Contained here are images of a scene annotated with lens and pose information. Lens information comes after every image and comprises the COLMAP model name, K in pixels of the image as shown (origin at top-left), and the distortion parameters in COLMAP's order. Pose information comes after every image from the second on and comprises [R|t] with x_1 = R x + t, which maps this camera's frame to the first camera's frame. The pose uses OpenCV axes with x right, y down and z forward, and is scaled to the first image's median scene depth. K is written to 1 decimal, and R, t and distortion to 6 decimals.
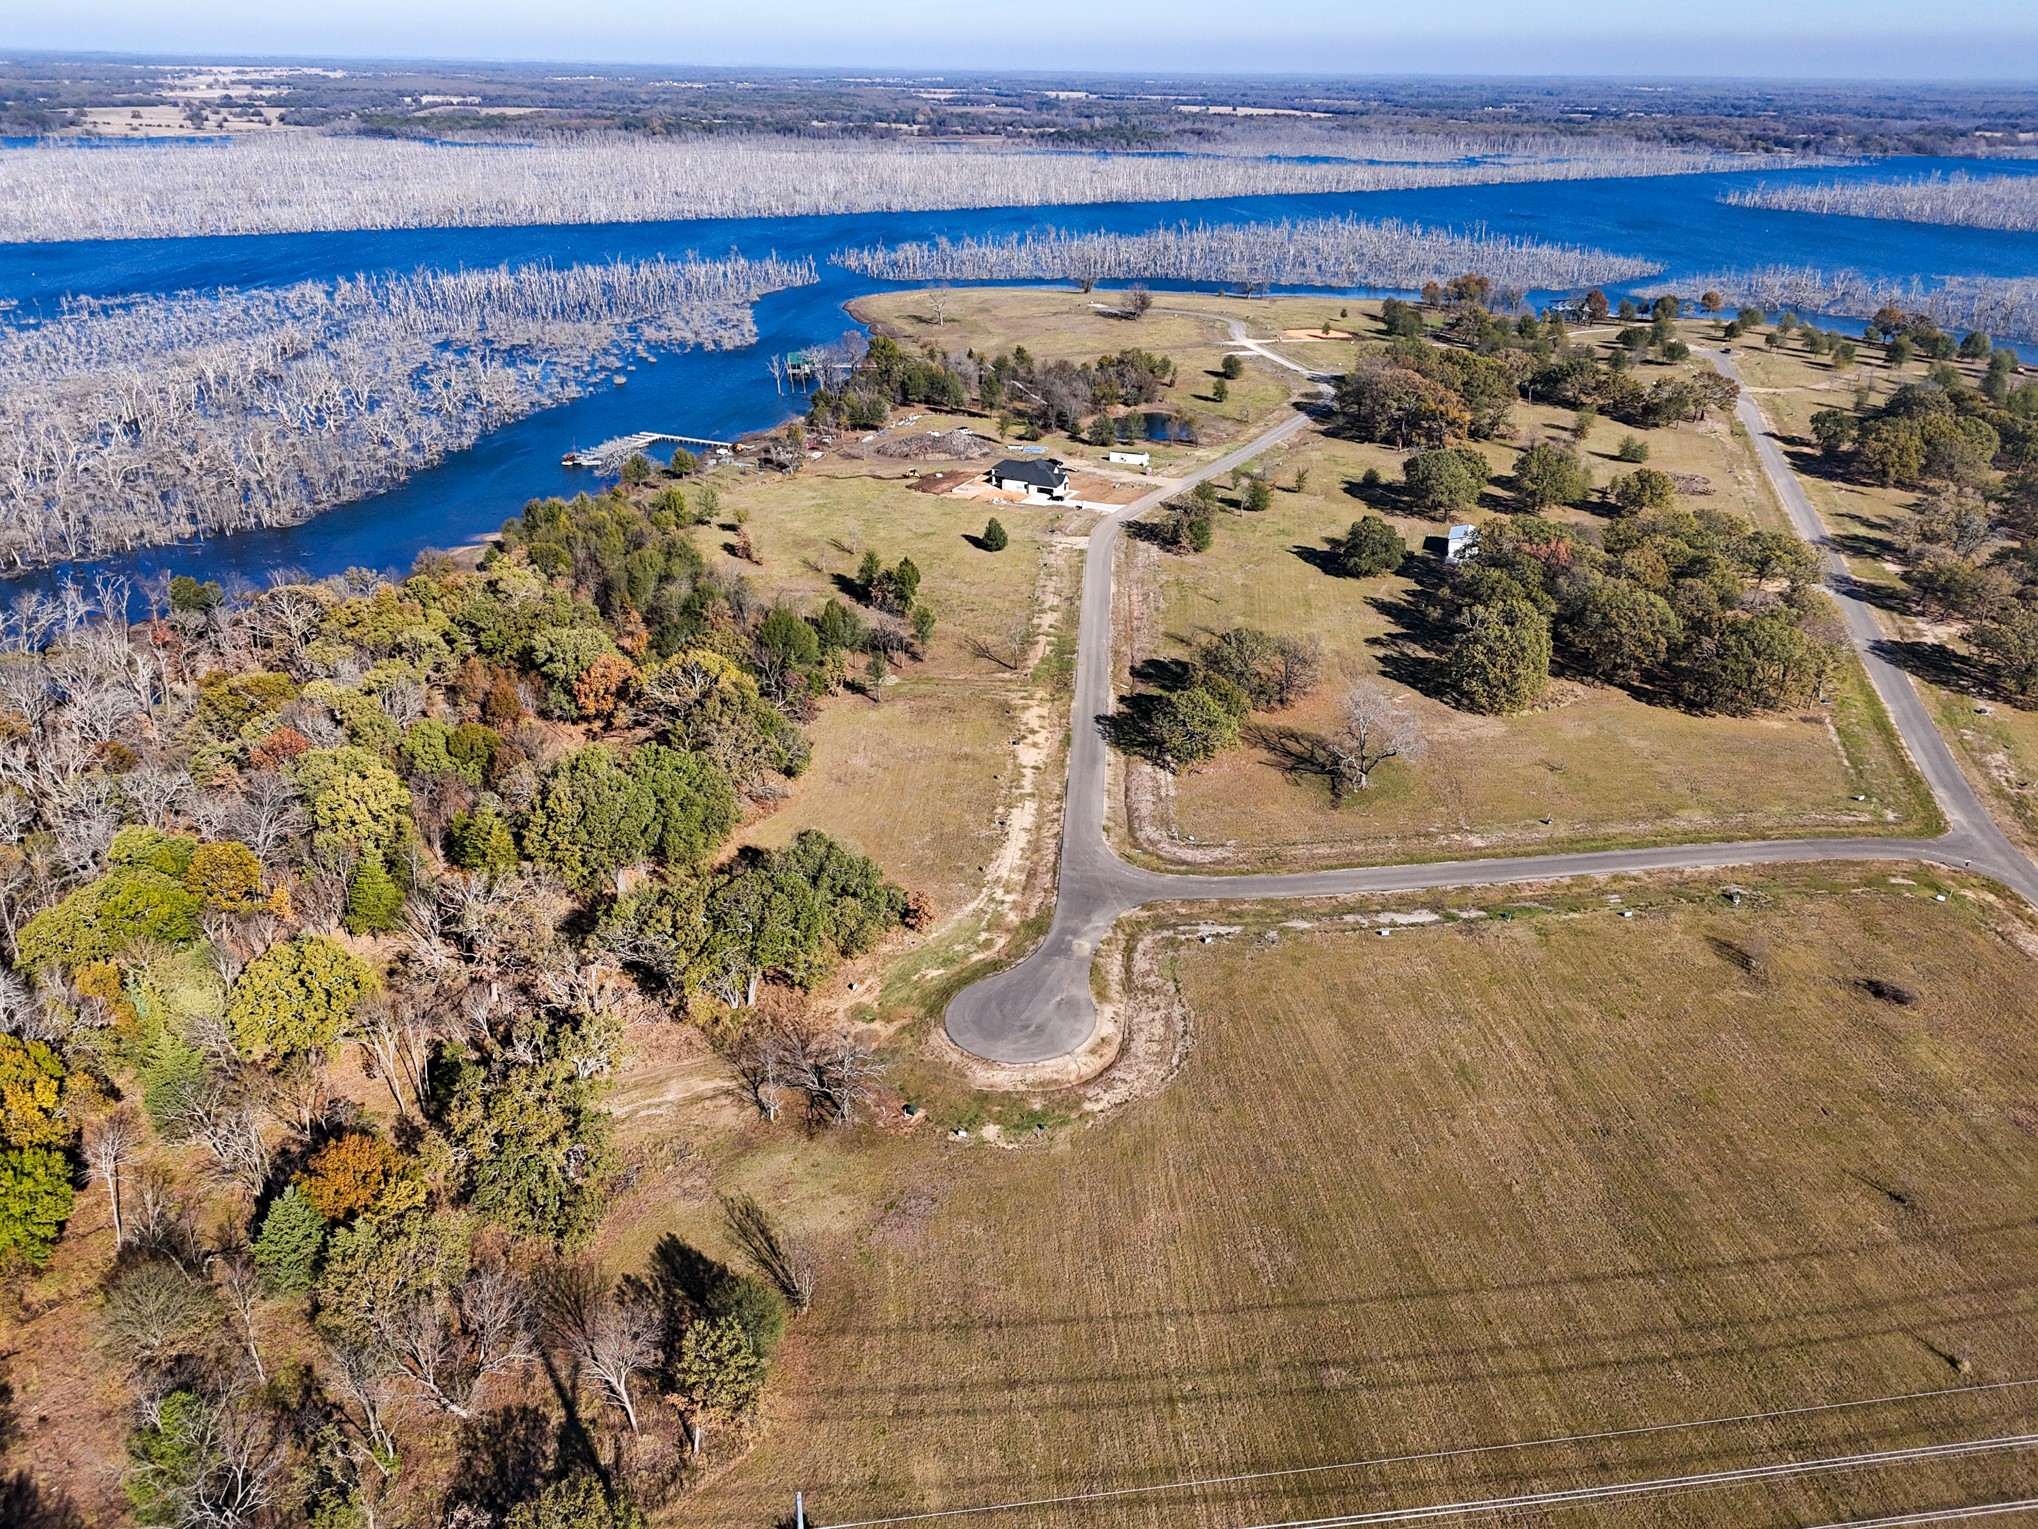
lens RADIAL K [[1492.8, 0, 1019.3], [0, 1492.8, 762.4], [0, 0, 1]] dist [0.060318, -0.051389]
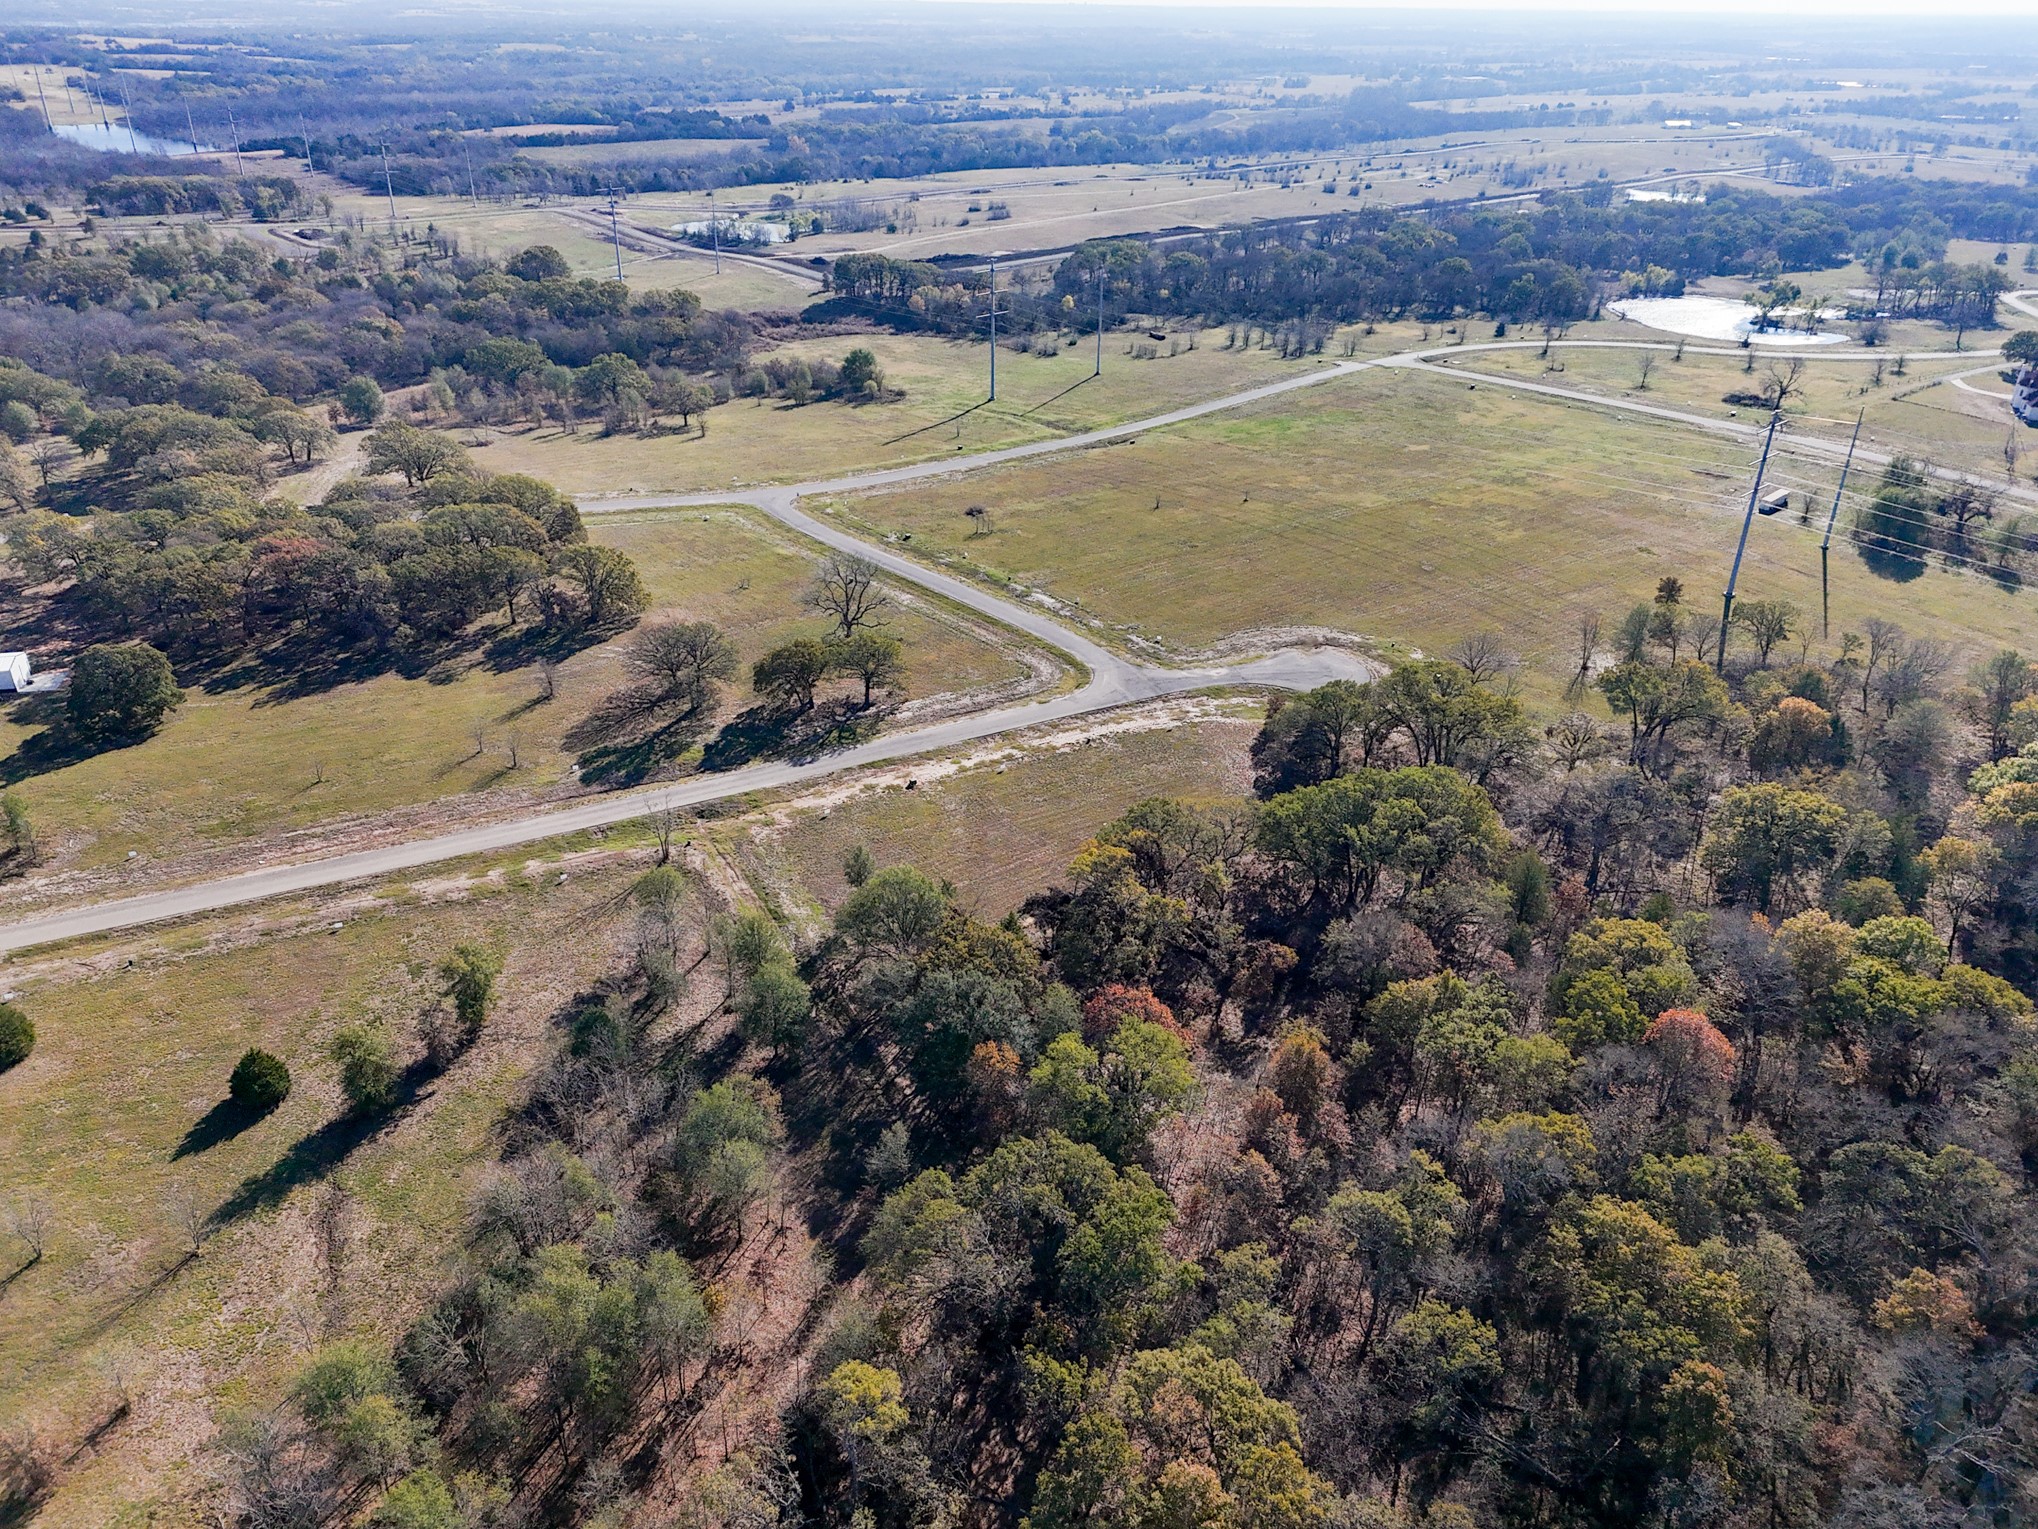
lens RADIAL K [[1492.8, 0, 1018.8], [0, 1492.8, 760.3], [0, 0, 1]] dist [0.060318, -0.051389]
pose [[-0.530978, -0.400734, 0.746642, -0.617915], [0.338529, 0.707431, 0.620435, -0.492655], [-0.776827, 0.582198, -0.239971, 1.044110]]
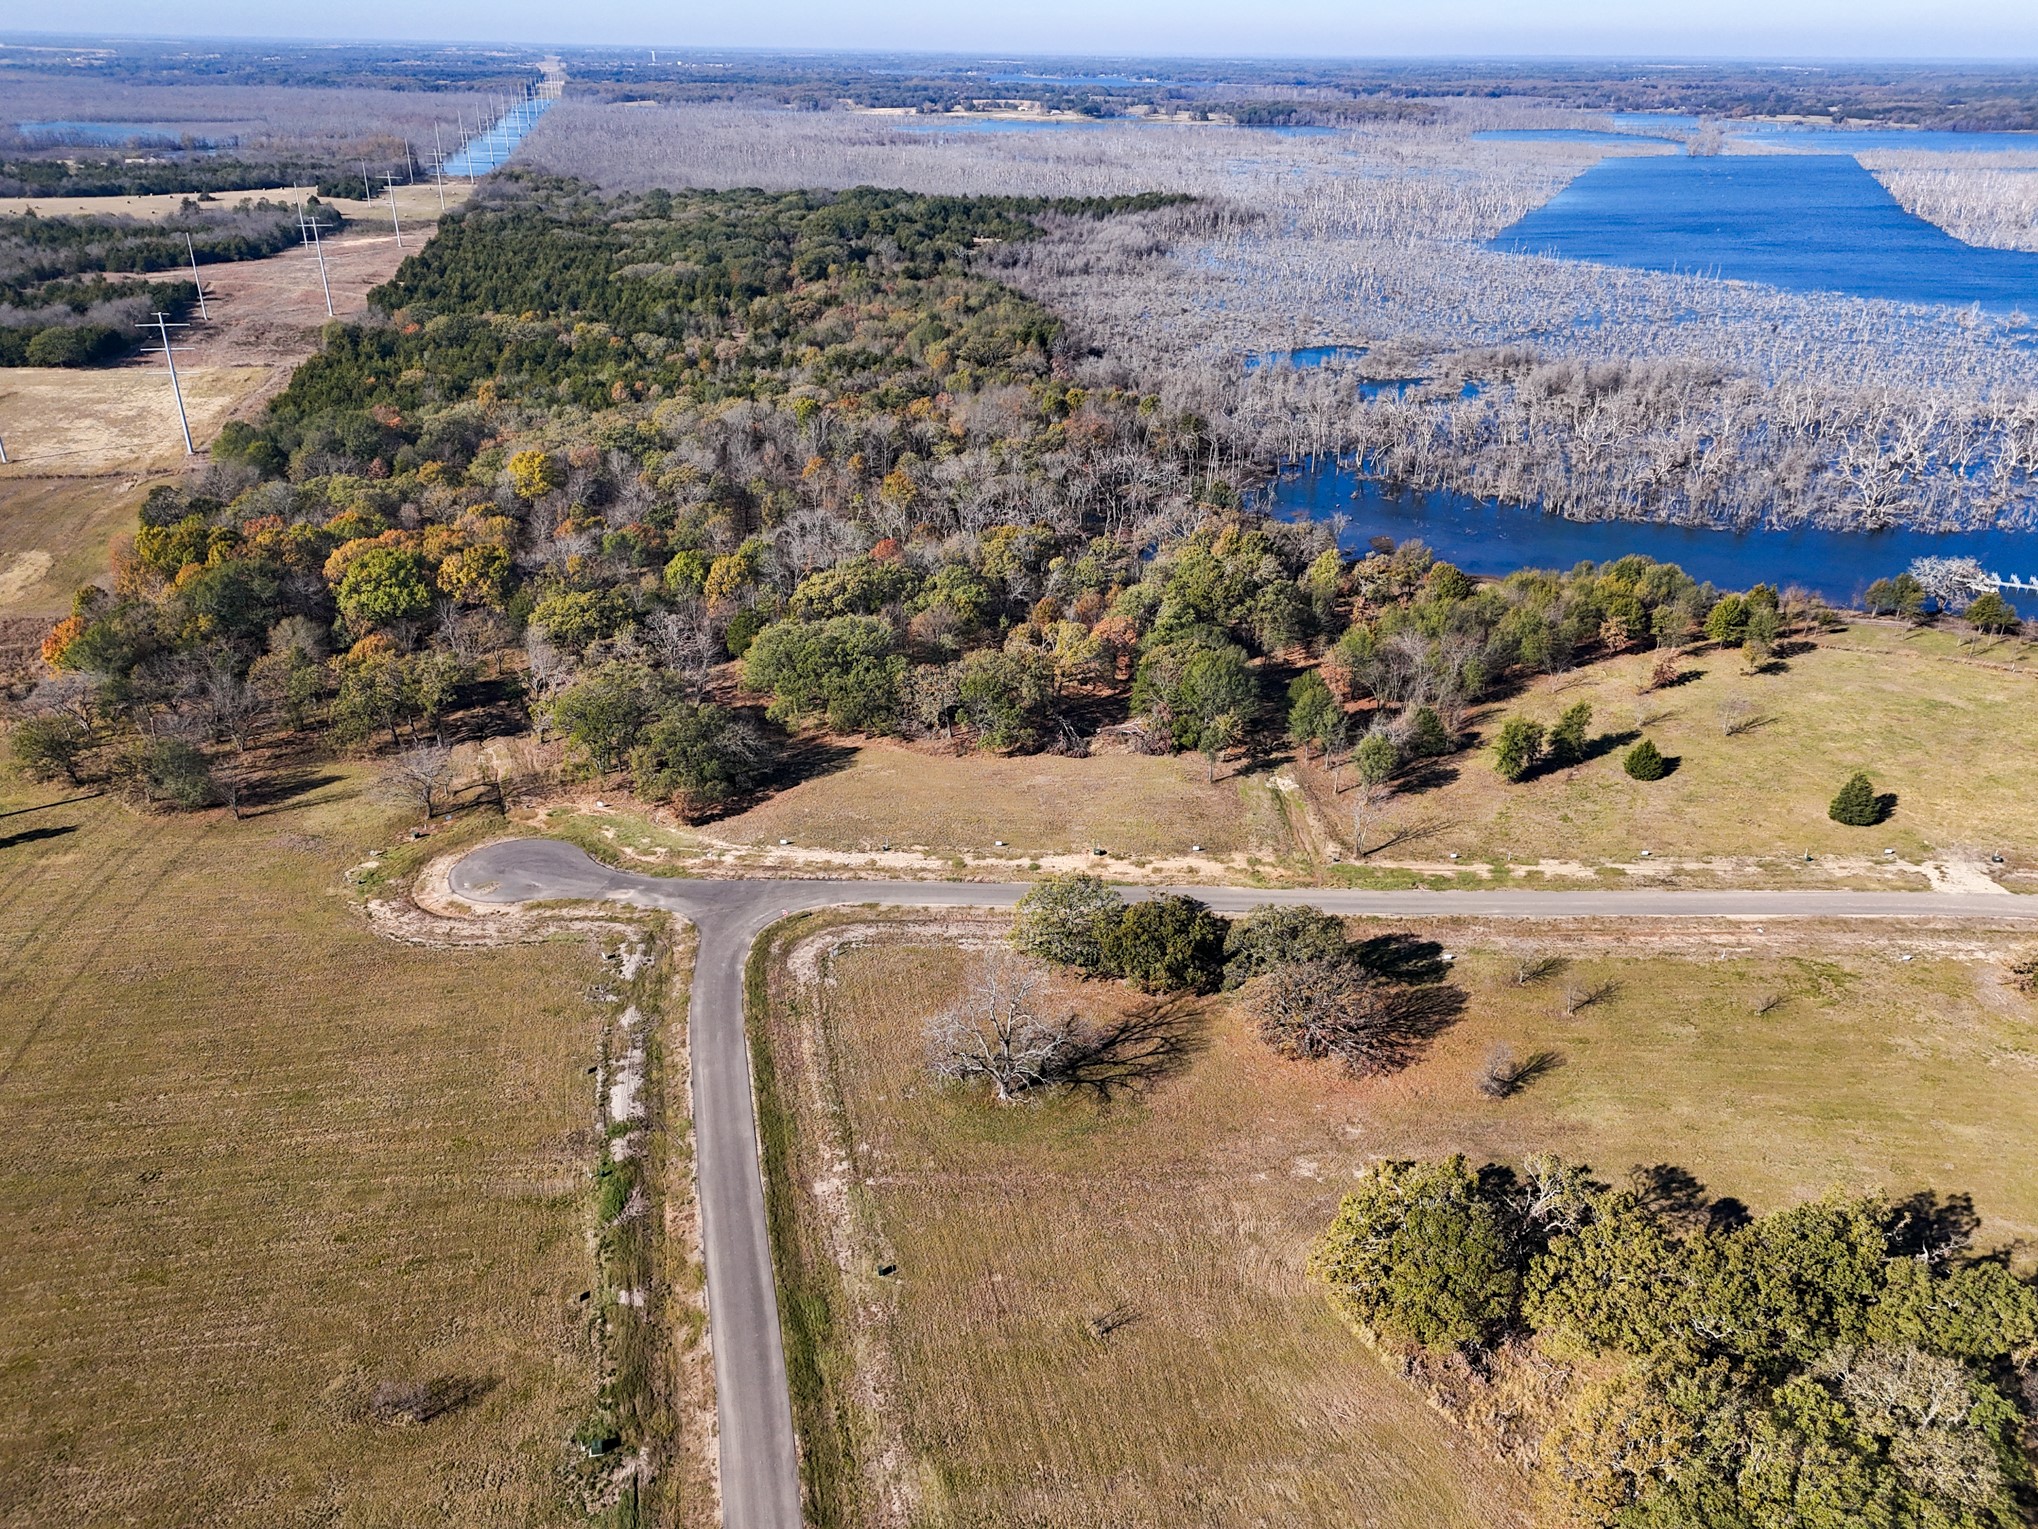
lens RADIAL K [[1492.8, 0, 1018.7], [0, 1492.8, 751.2], [0, 0, 1]] dist [0.060318, -0.051389]
pose [[0.068726, 0.413766, -0.907785, 0.667866], [-0.429509, 0.833561, 0.347417, -0.303325], [0.900444, 0.366025, 0.235004, 0.670040]]
